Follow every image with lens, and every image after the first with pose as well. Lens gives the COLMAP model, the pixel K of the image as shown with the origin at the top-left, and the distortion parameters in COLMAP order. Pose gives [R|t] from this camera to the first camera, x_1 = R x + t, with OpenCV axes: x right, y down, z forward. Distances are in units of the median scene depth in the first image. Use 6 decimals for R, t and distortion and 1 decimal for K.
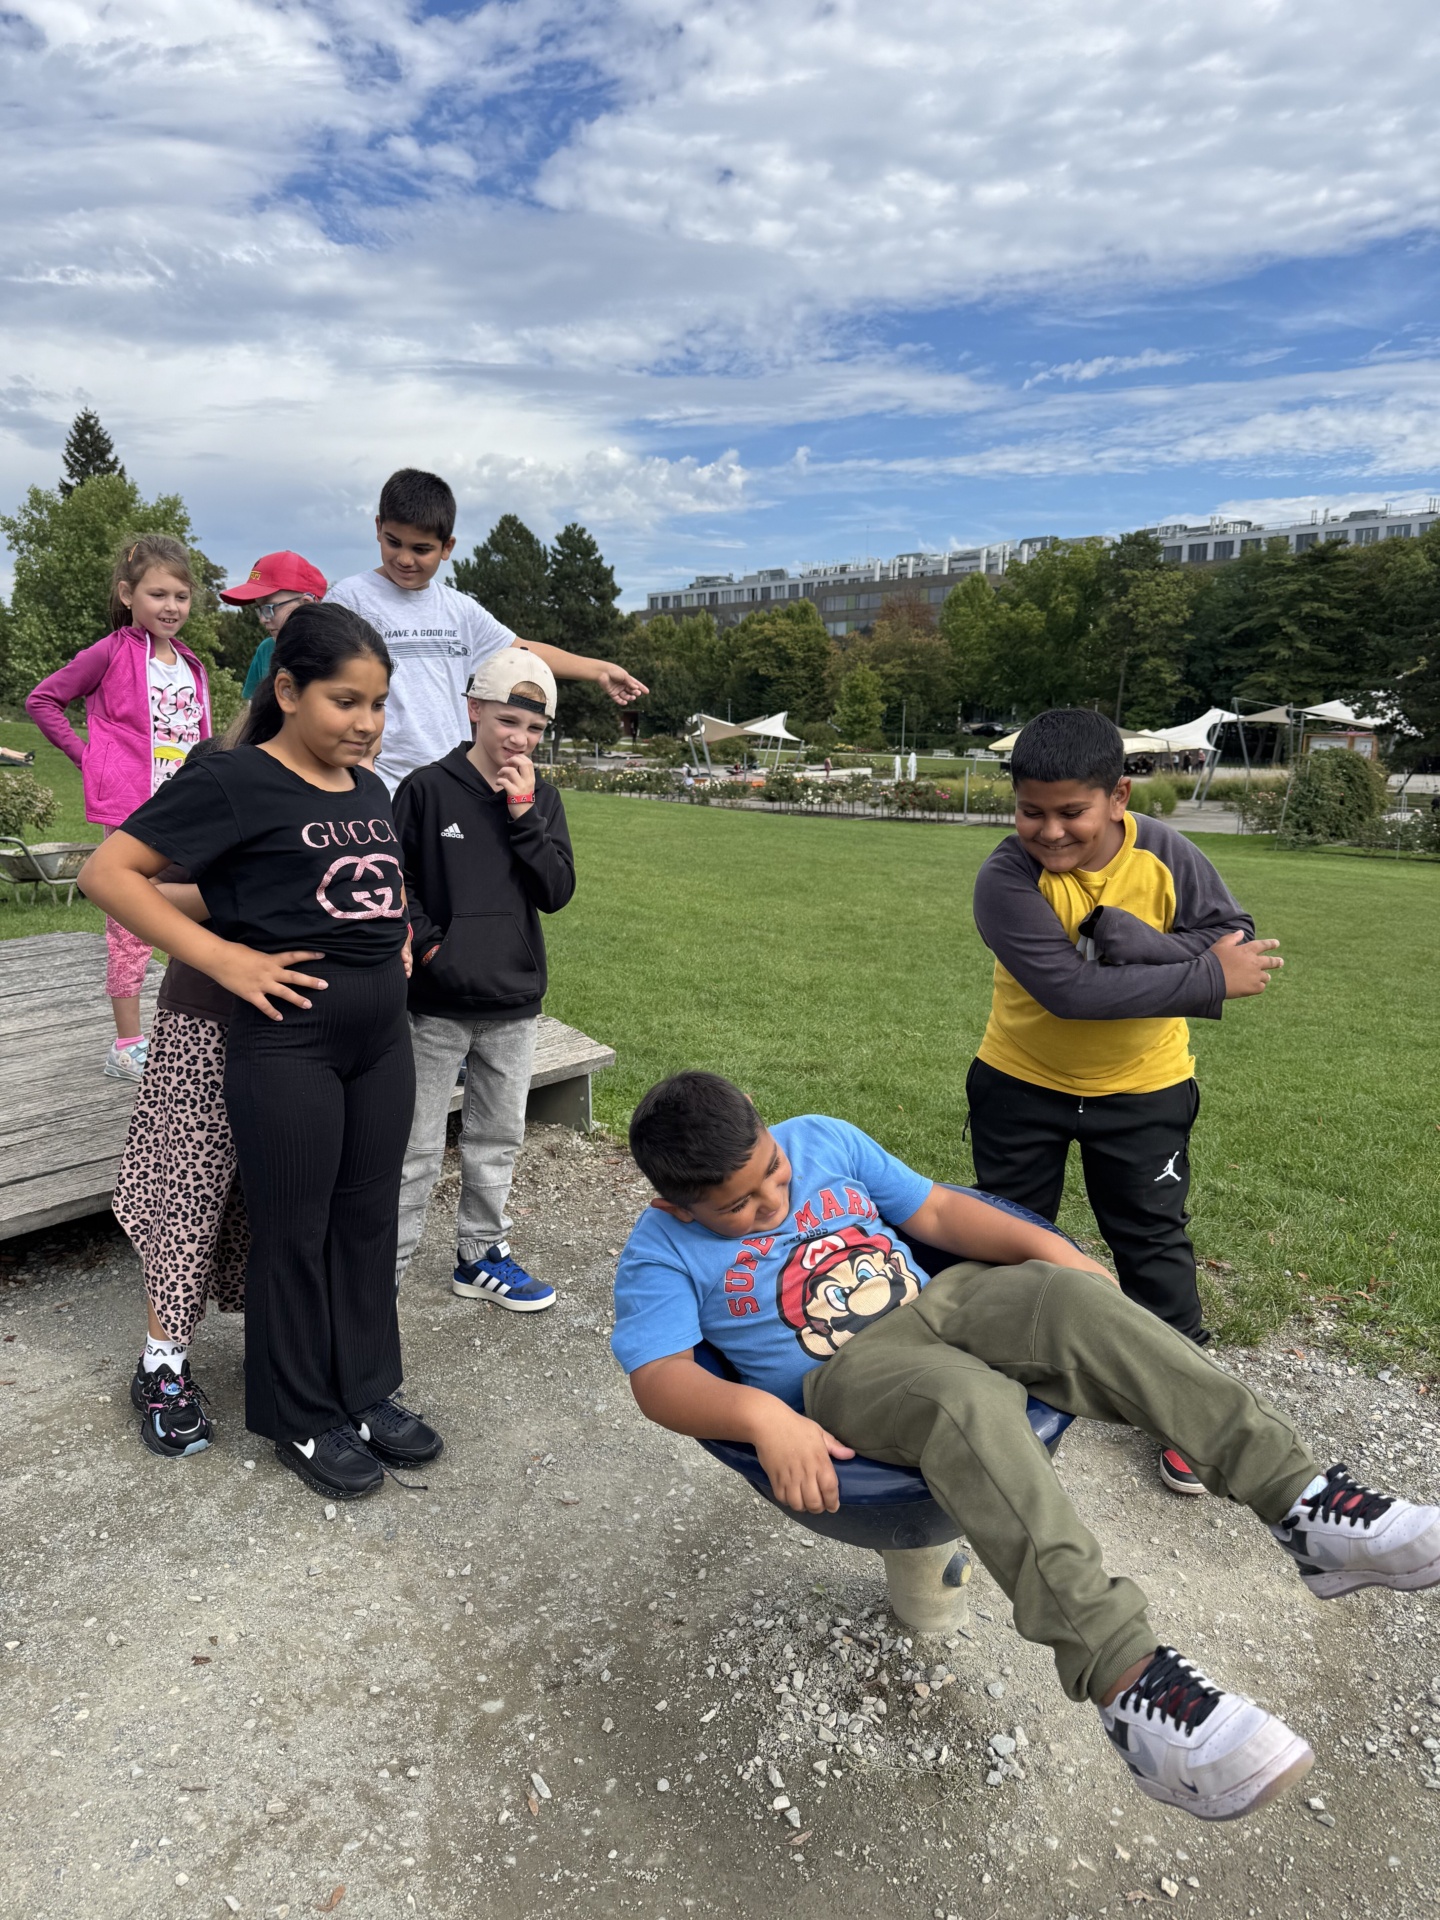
lens RADIAL K [[1445.6, 0, 720.0], [0, 1445.6, 960.0], [0, 0, 1]] dist [0.109826, -0.094967]
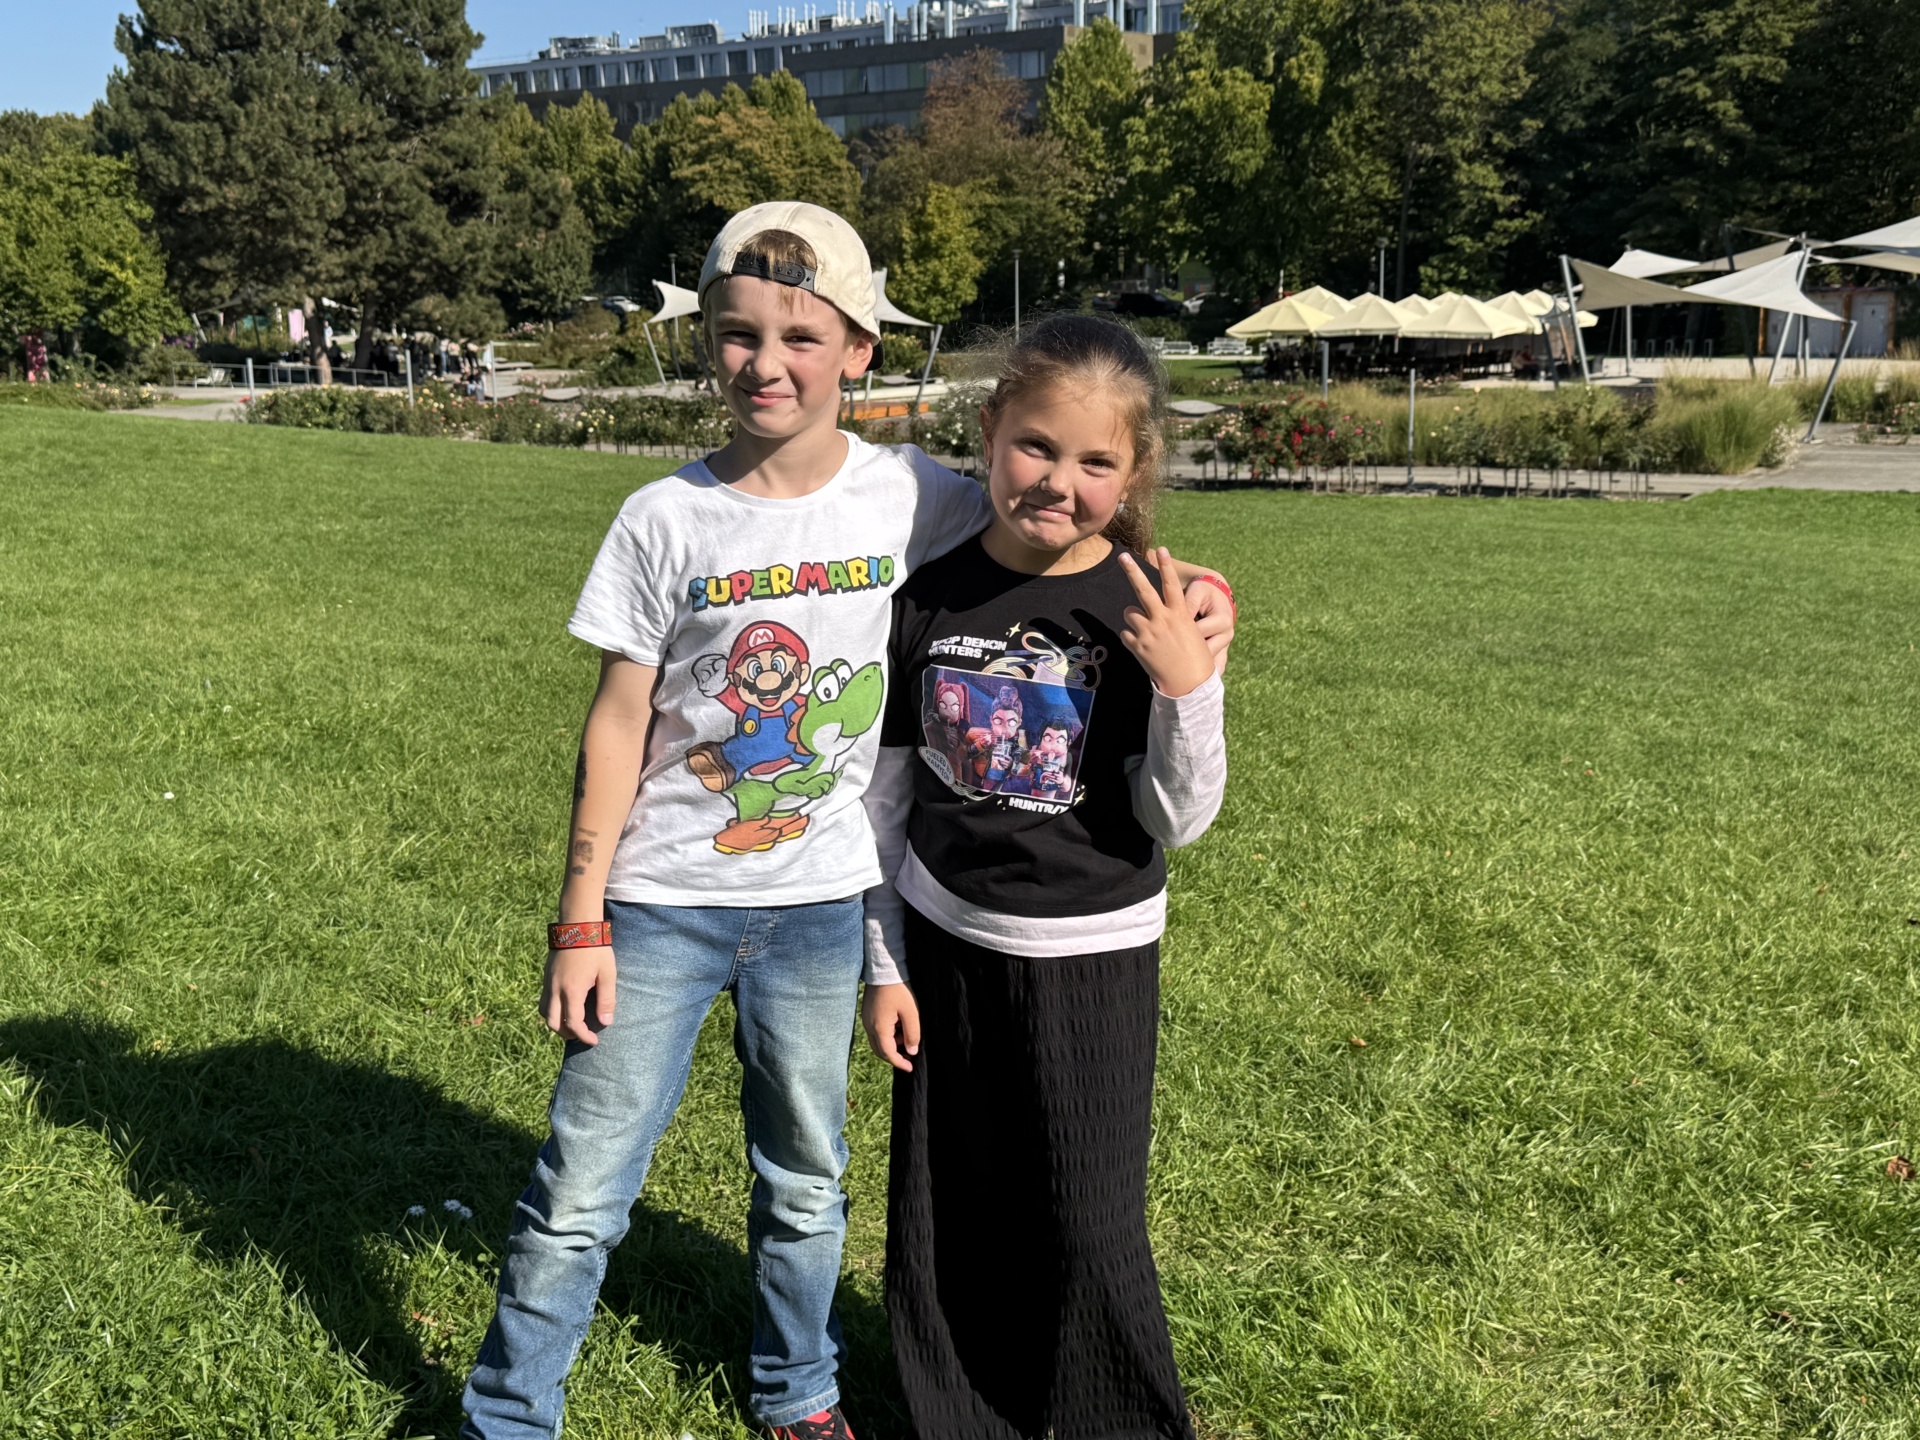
lens RADIAL K [[2293.2, 0, 960.0], [0, 2293.2, 720.0], [0, 0, 1]] dist [0.203989, -0.598505]
pose [[0.981872, -0.056742, 0.180853, -1.783696], [0.053951, 0.998337, 0.020322, -0.678561], [-0.181705, -0.010196, 0.983300, 4.658149]]
